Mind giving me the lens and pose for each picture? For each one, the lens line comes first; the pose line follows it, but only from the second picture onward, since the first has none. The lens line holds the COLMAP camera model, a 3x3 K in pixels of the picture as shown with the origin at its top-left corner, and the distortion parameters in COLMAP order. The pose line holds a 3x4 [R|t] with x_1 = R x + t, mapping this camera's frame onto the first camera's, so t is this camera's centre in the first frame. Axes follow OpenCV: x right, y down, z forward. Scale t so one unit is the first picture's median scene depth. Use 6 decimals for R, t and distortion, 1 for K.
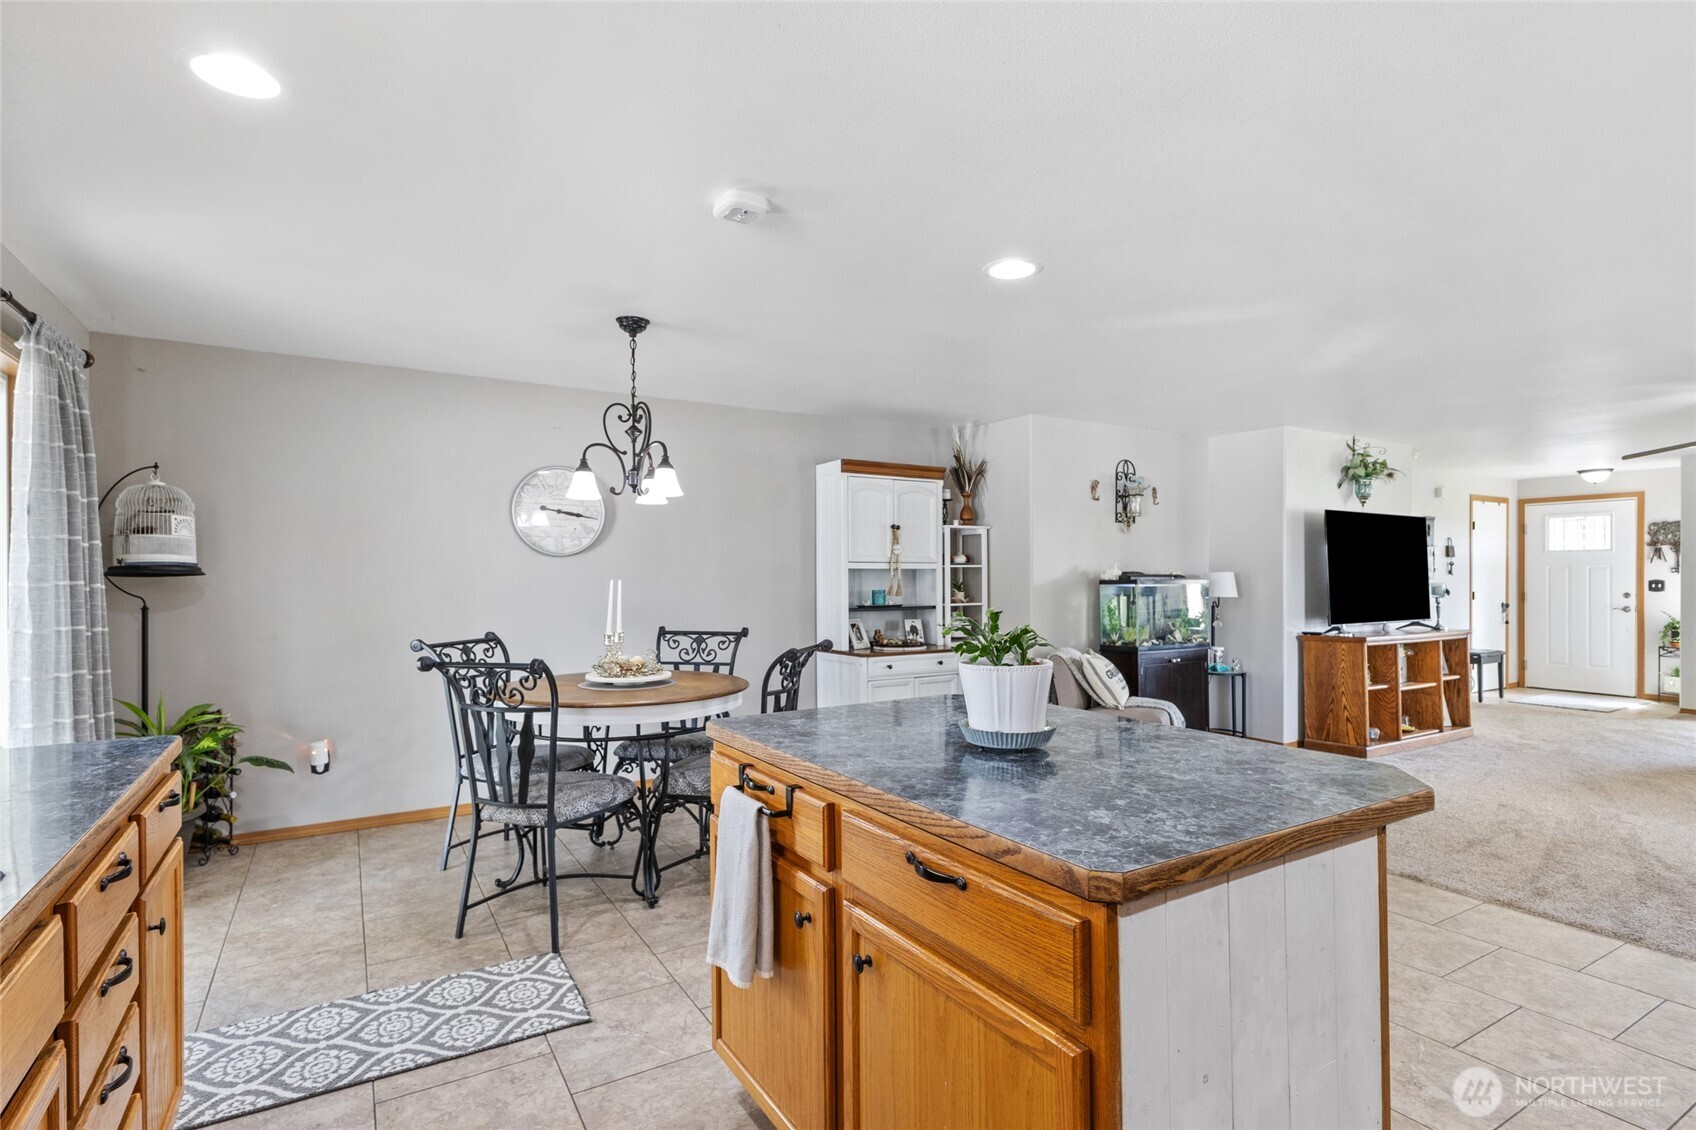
lens RADIAL K [[830.3, 0, 842.9], [0, 830.3, 575.6], [0, 0, 1]] dist [0.000909, -0.000250]
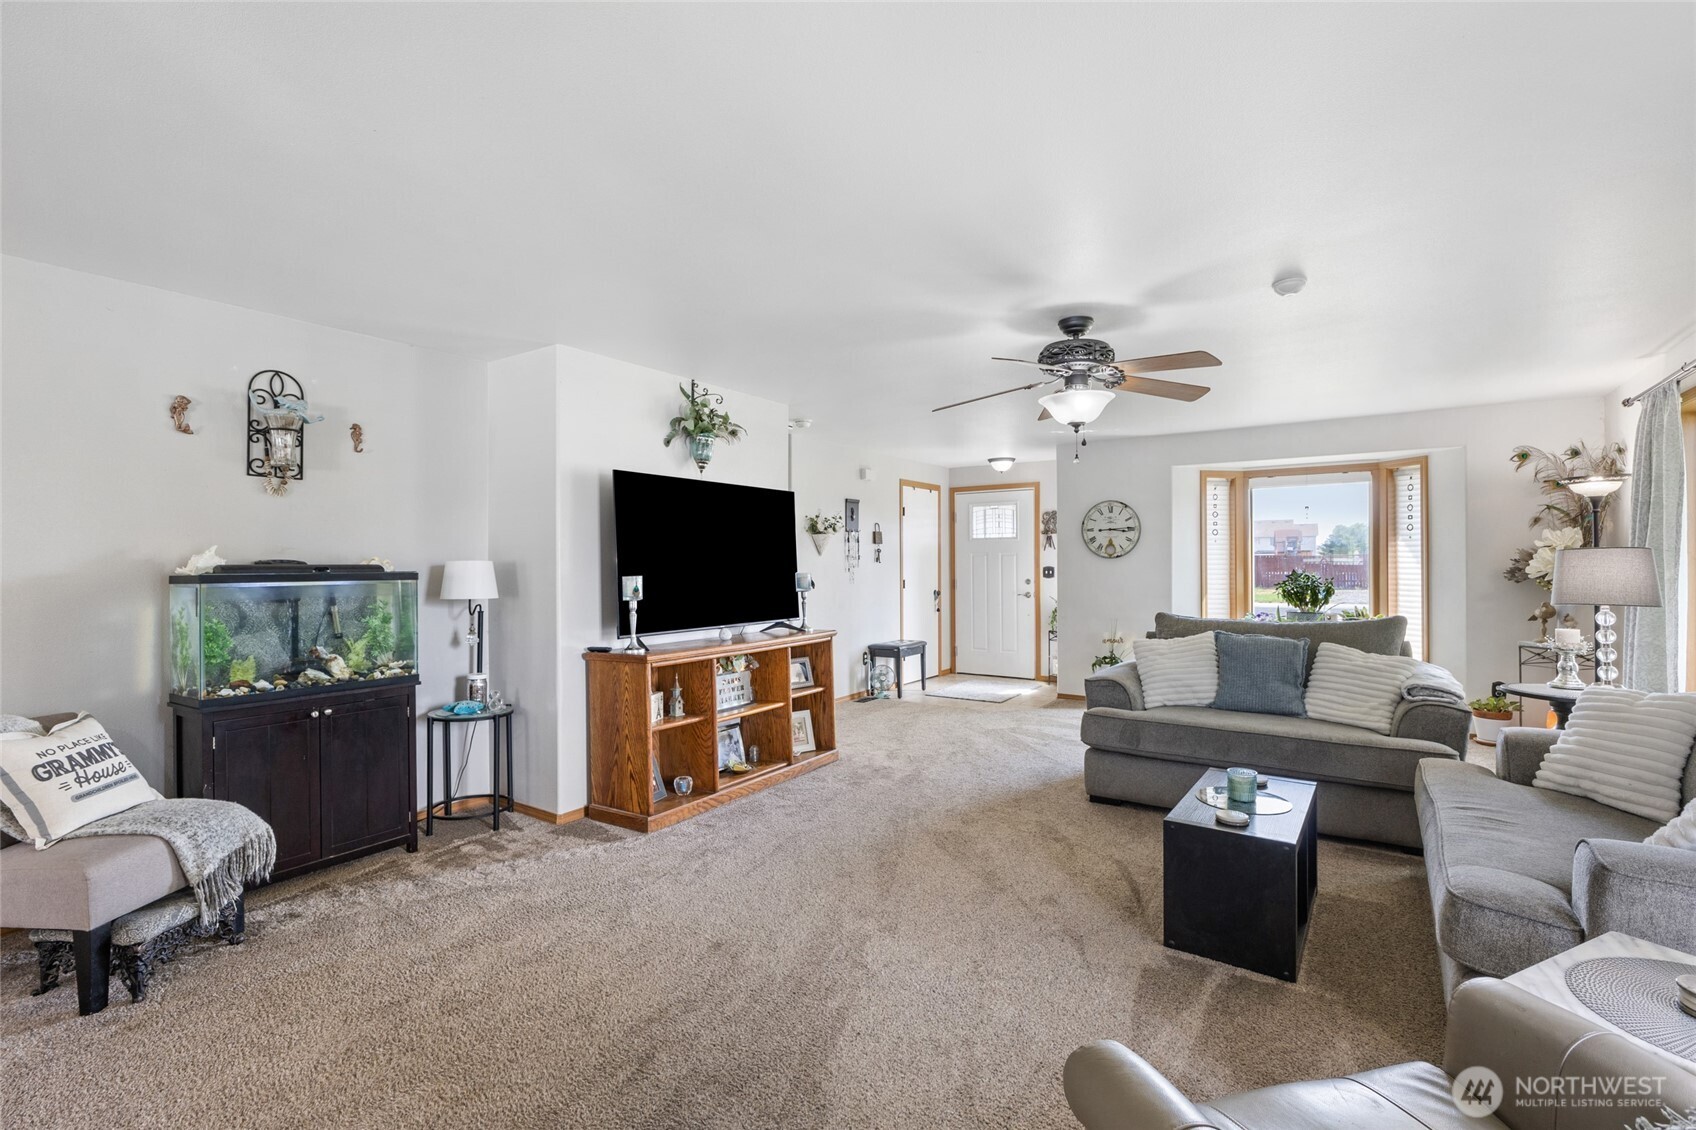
lens RADIAL K [[759.2, 0, 850.5], [0, 759.2, 557.9], [0, 0, 1]] dist [-0.001697, -0.000237]
pose [[0.902651, -0.001060, 0.430371, 0.441390], [0.004137, 0.999972, -0.006214, -0.001359], [-0.430353, 0.007390, 0.902631, 0.314039]]
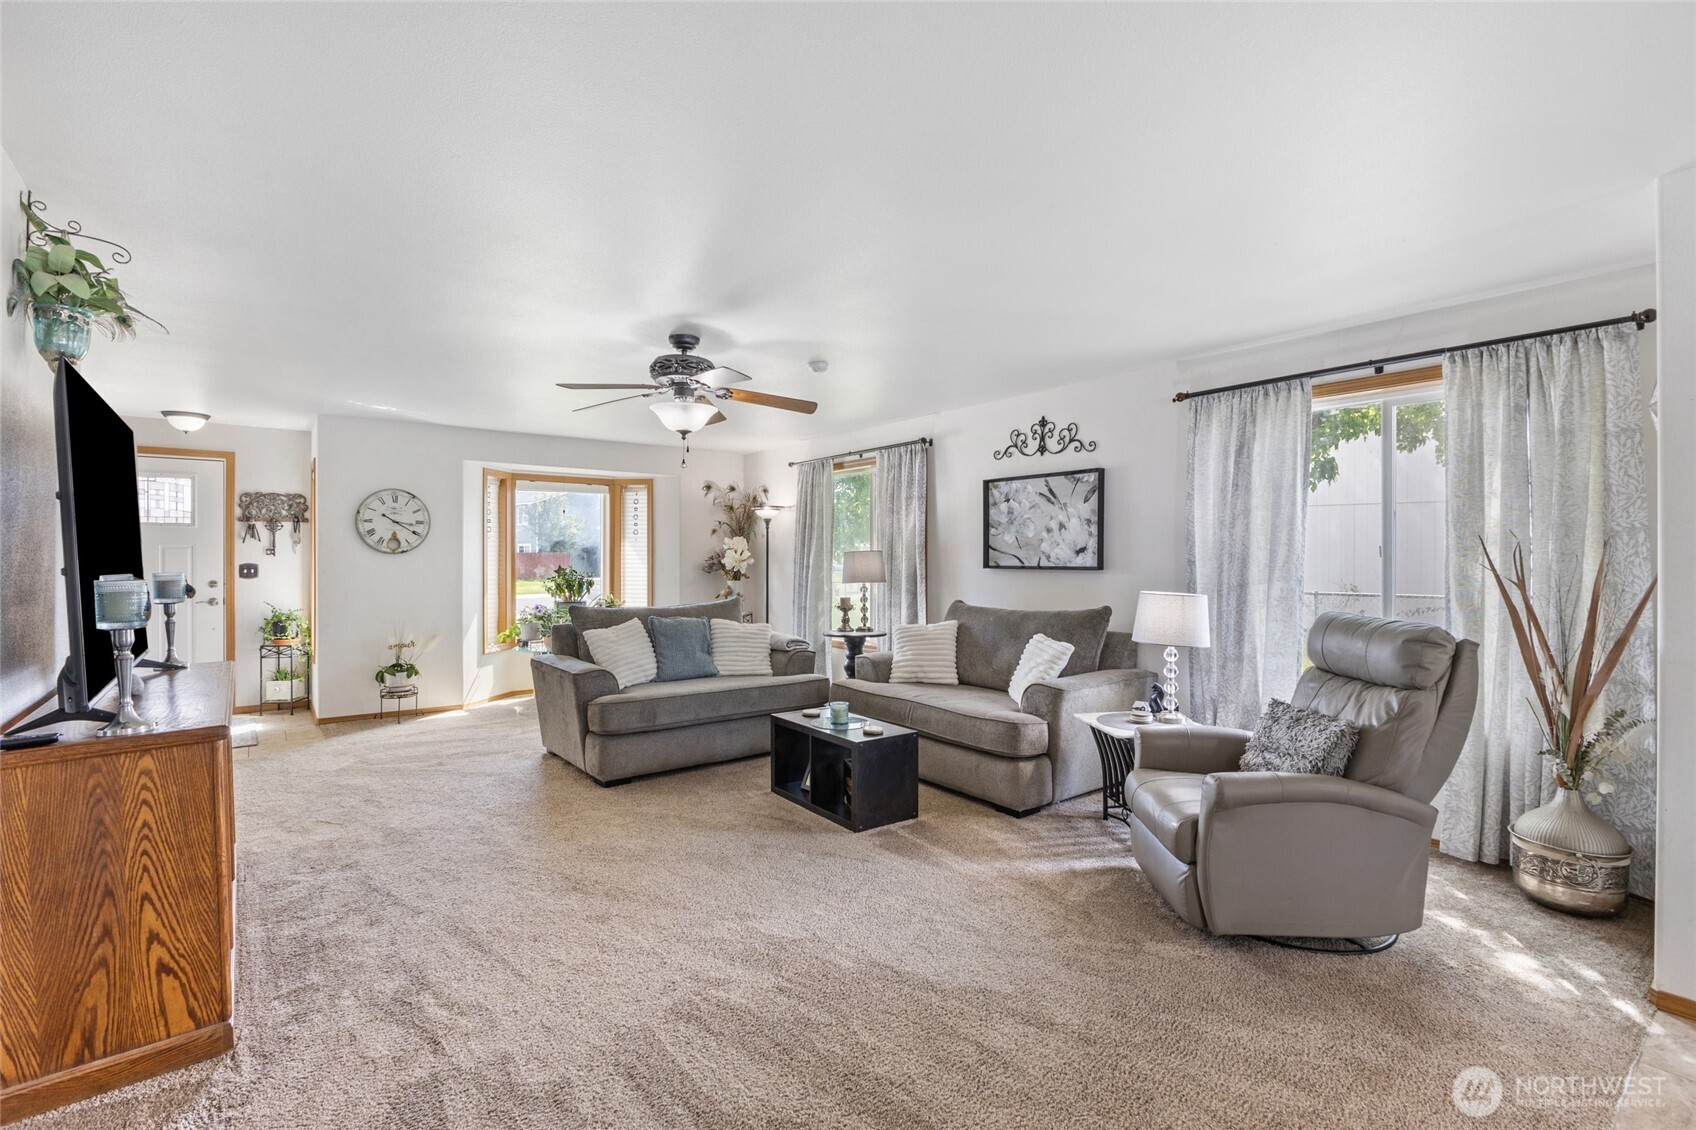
lens RADIAL K [[759.2, 0, 850.5], [0, 759.2, 557.9], [0, 0, 1]] dist [-0.001697, -0.000237]
pose [[-0.125929, 0.000571, 0.992039, 0.222786], [0.000653, 1.000000, -0.000492, 0.000060], [-0.992039, 0.000586, -0.125929, 0.660670]]
